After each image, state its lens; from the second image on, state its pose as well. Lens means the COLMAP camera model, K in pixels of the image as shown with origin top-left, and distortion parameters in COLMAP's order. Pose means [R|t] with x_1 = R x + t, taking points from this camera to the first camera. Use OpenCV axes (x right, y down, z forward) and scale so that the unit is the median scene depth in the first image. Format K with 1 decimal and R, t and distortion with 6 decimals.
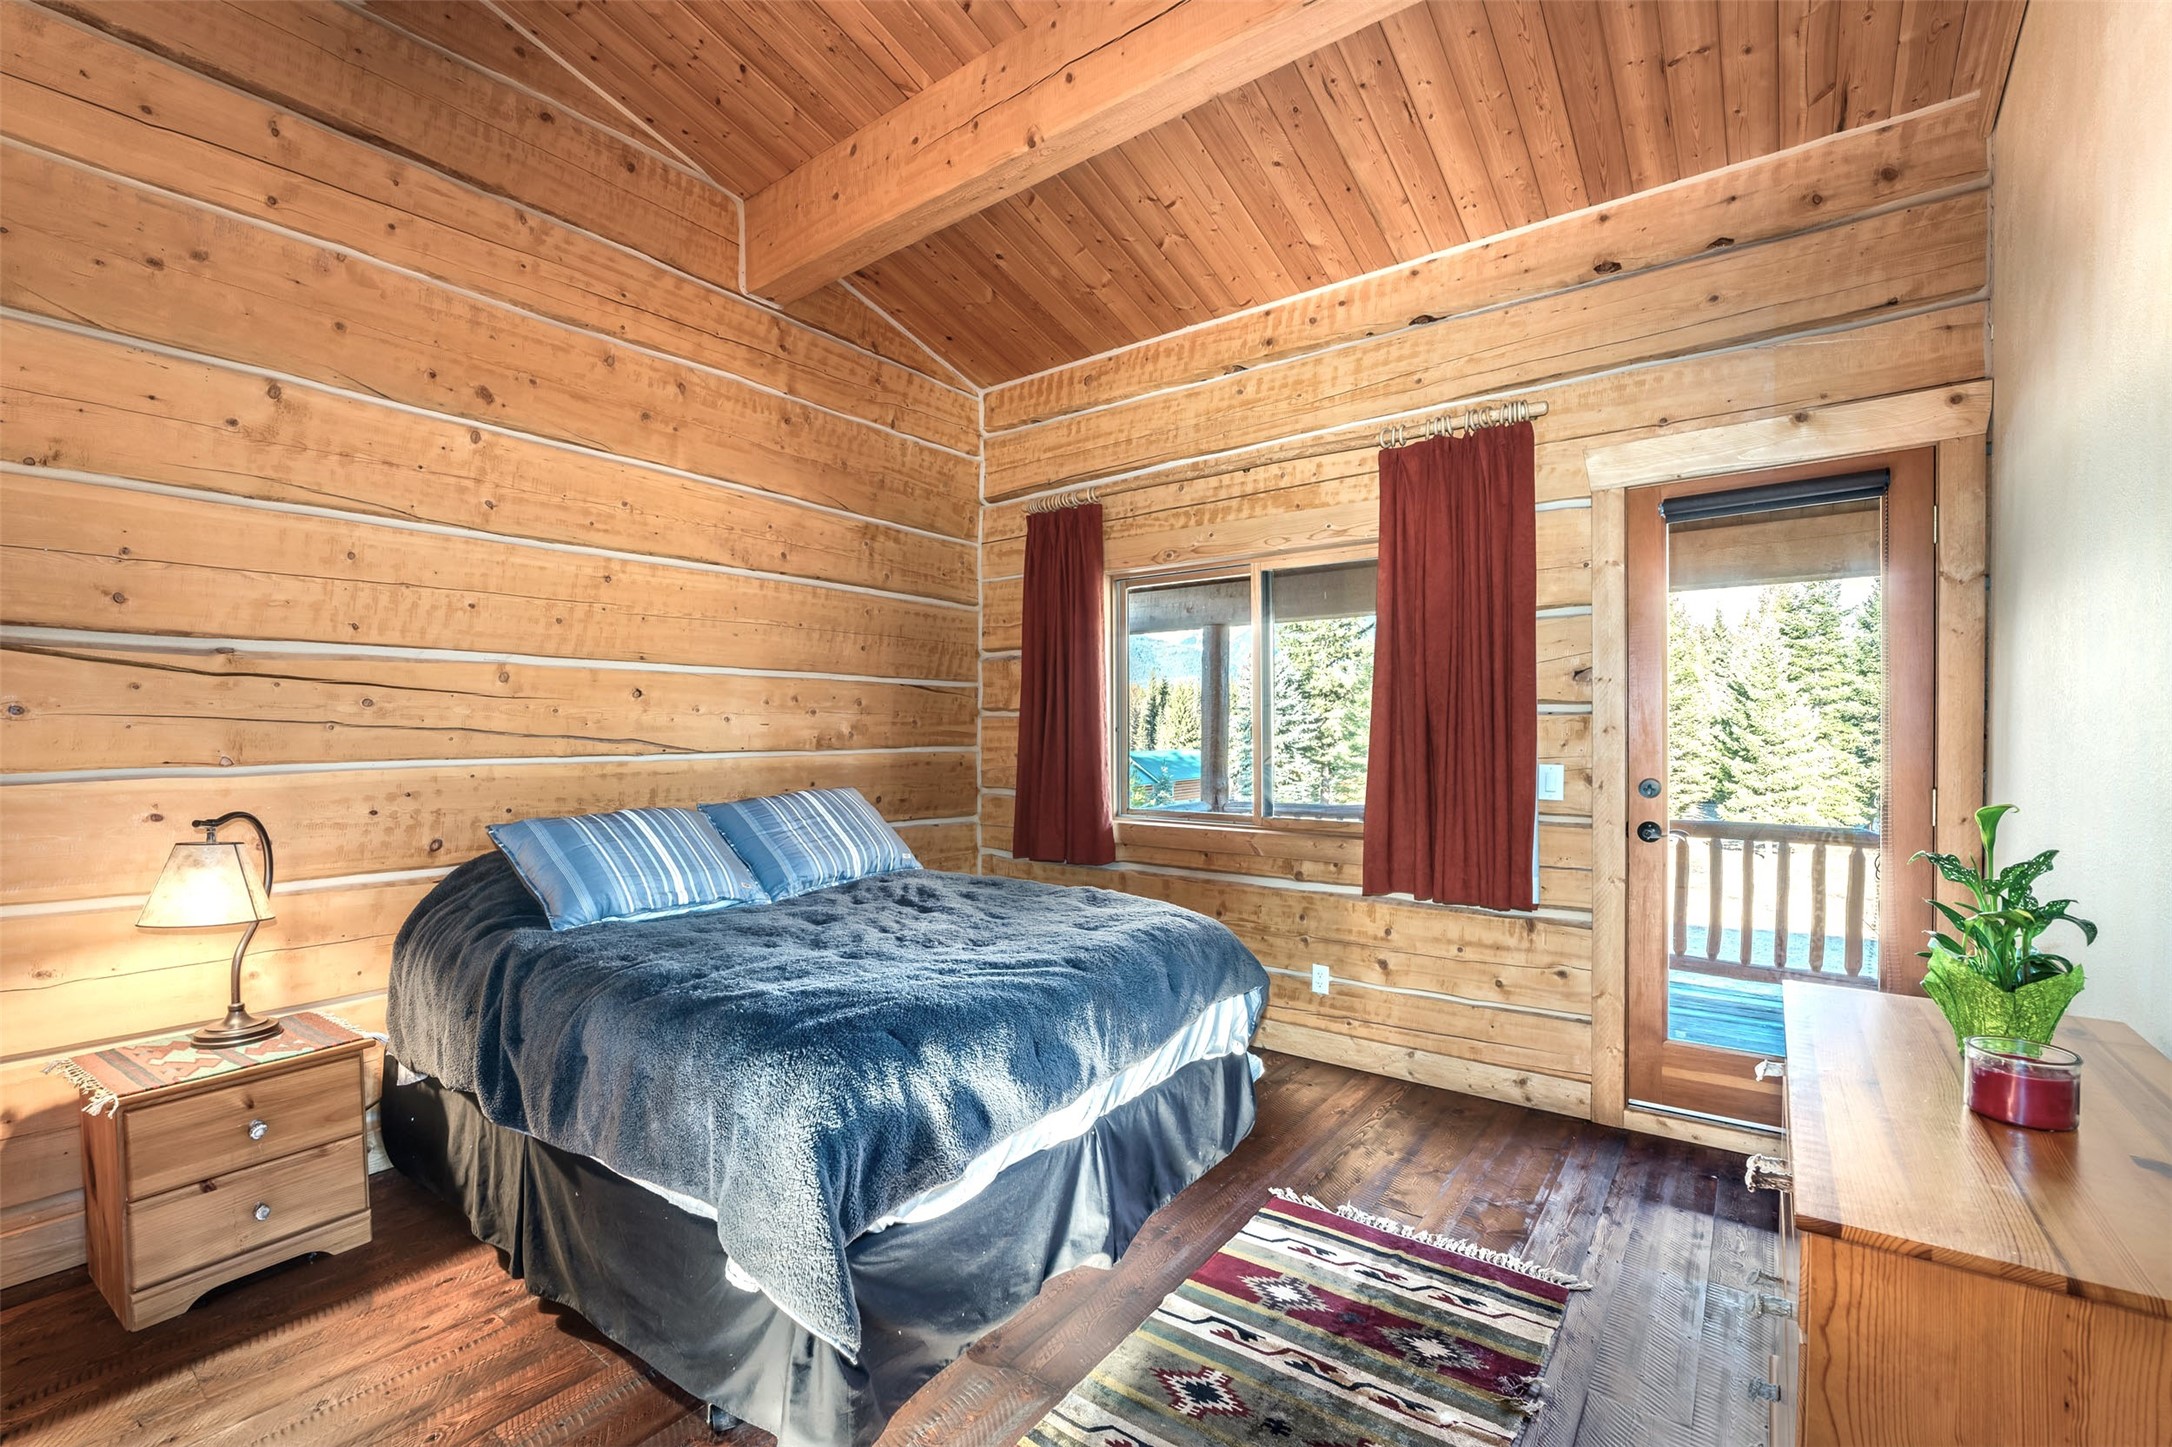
lens RADIAL K [[901.8, 0, 1085.7], [0, 901.8, 735.8], [0, 0, 1]] dist [-0.024846, 0.002881]
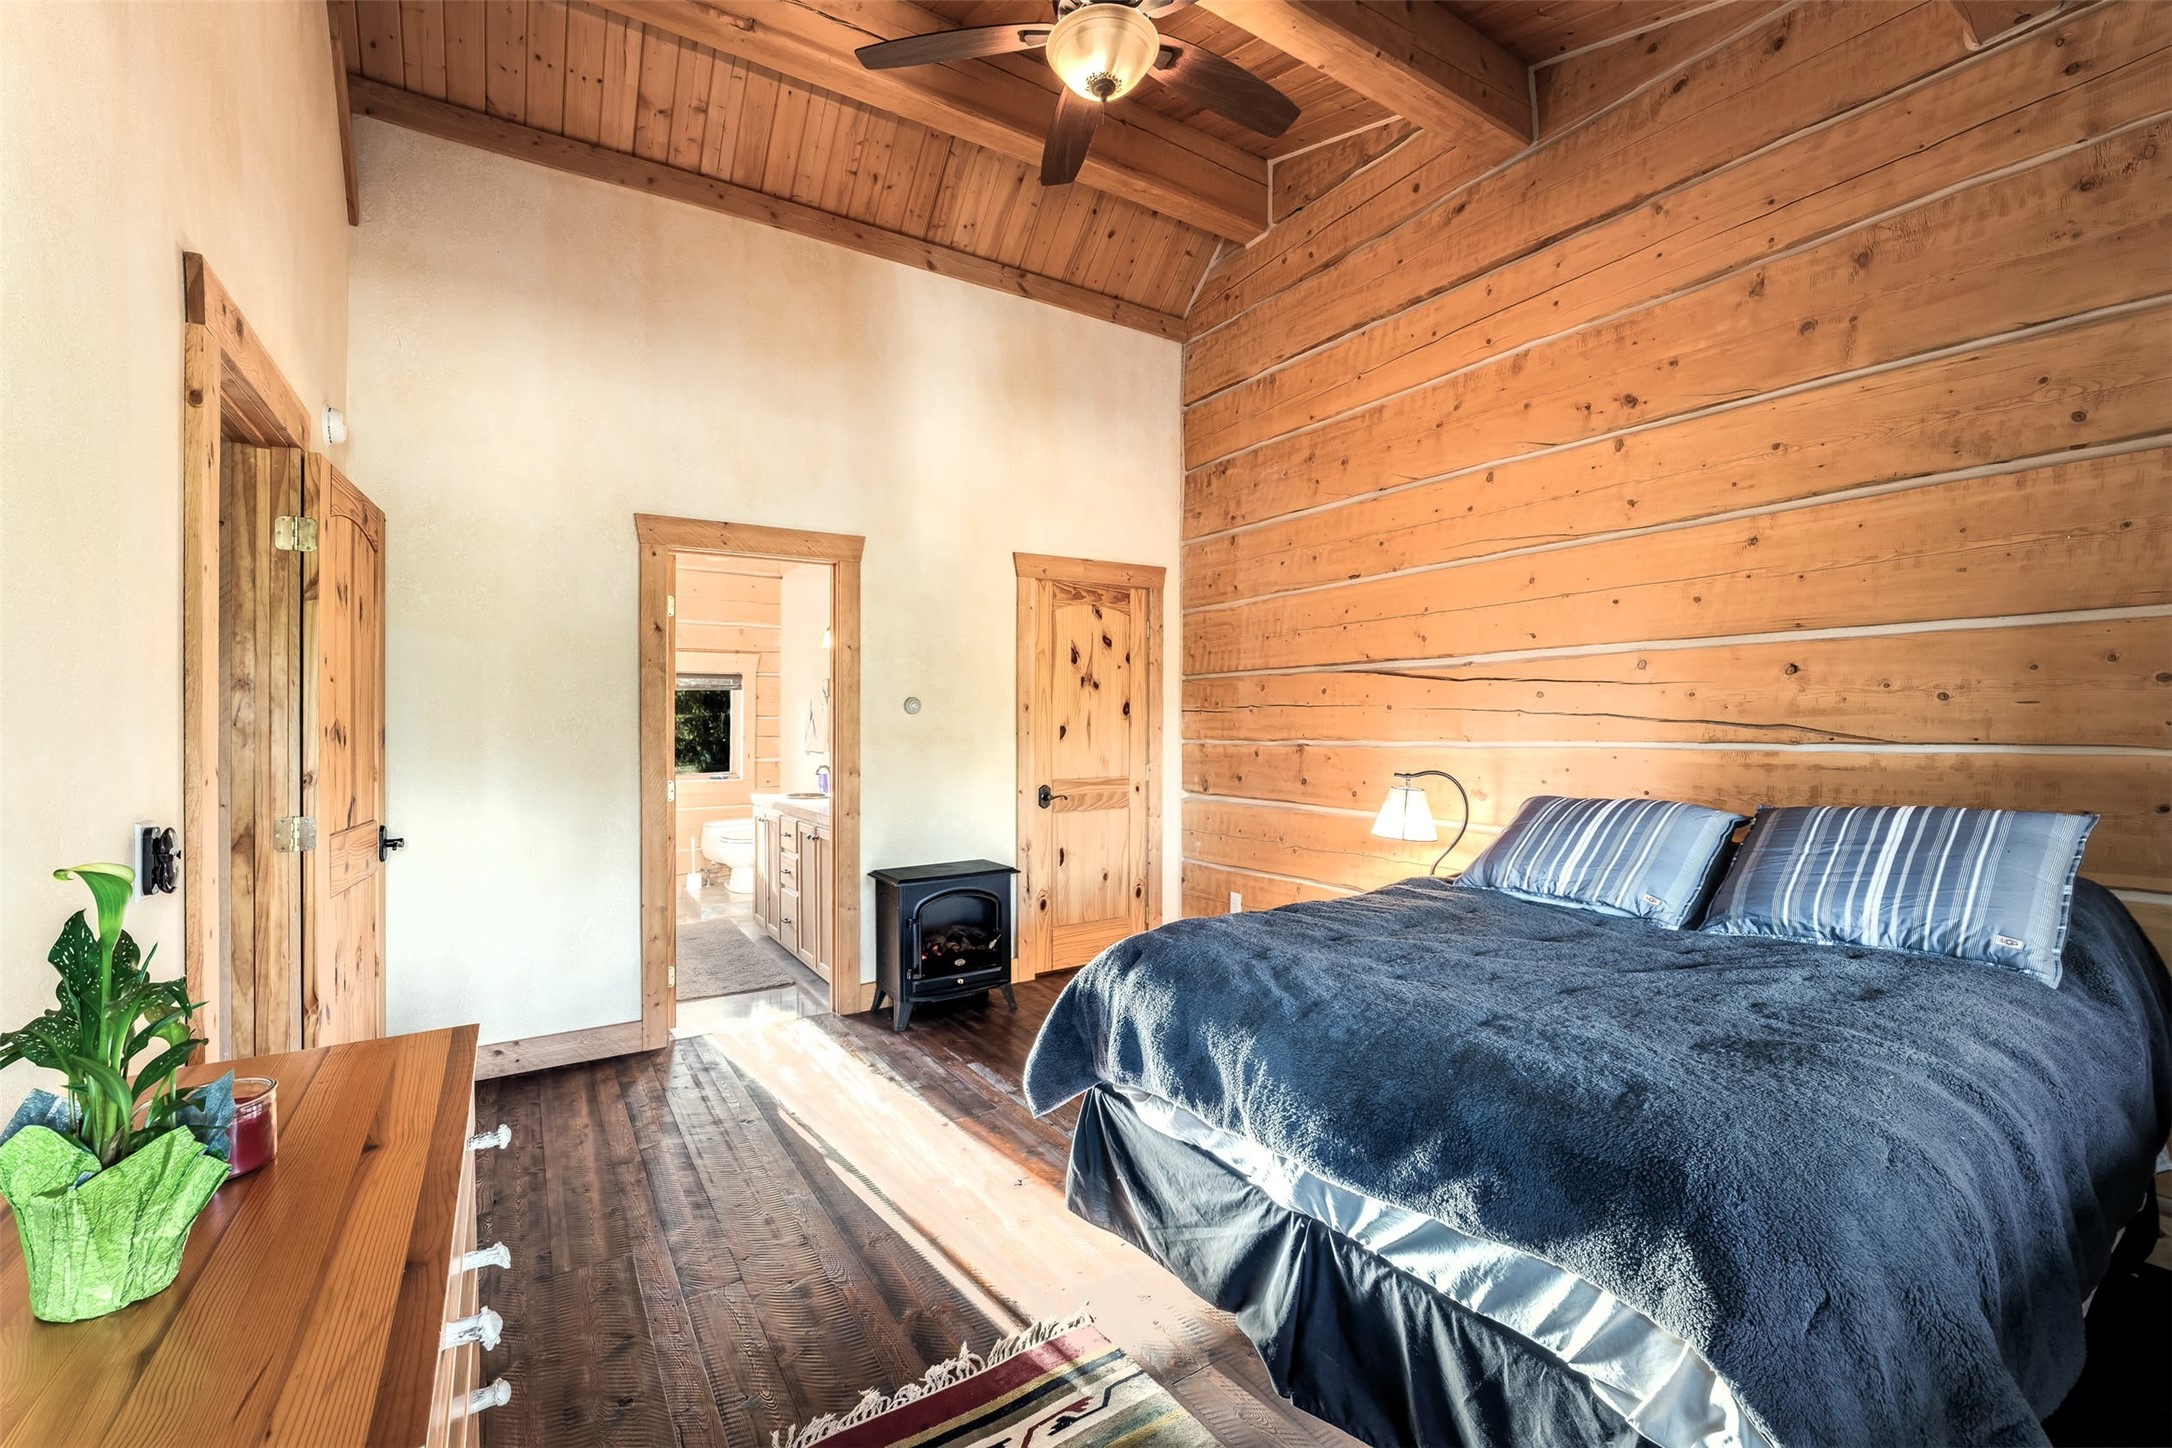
lens RADIAL K [[901.8, 0, 1082.4], [0, 901.8, 722.4], [0, 0, 1]] dist [-0.024846, 0.002881]
pose [[-0.335478, 0.002123, -0.942046, 0.518027], [0.002540, 0.999996, 0.001349, -0.001040], [0.942045, -0.001940, -0.335482, 0.691298]]
